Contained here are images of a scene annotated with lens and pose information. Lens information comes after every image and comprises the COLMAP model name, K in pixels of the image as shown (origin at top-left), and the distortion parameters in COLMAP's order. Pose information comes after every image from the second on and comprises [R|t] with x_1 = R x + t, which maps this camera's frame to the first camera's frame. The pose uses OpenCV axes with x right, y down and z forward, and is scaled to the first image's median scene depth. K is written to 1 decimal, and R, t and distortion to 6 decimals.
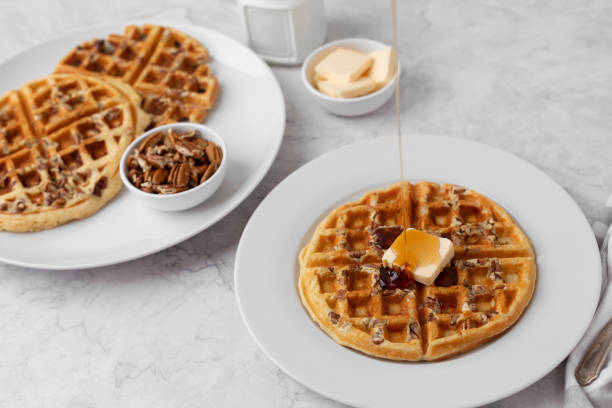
lens RADIAL K [[918.6, 0, 306.0], [0, 918.6, 204.0], [0, 0, 1]] dist [-0.021884, -0.120934]
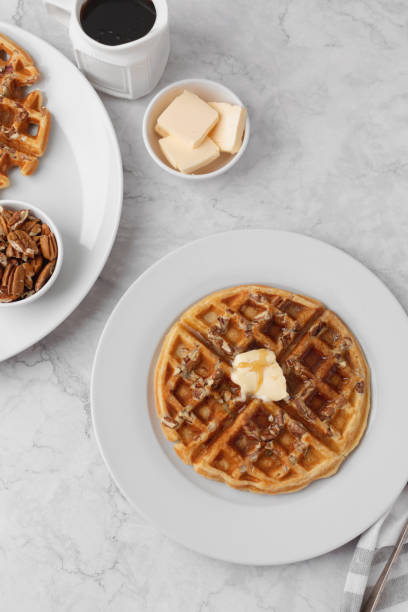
lens RADIAL K [[918.6, 0, 204.0], [0, 918.6, 306.0], [0, 0, 1]] dist [-0.021884, -0.120934]
pose [[0.993669, 0.042036, 0.104191, -0.033840], [-0.090206, 0.851323, 0.516829, -0.500710], [-0.066975, -0.522955, 0.849725, 0.124984]]
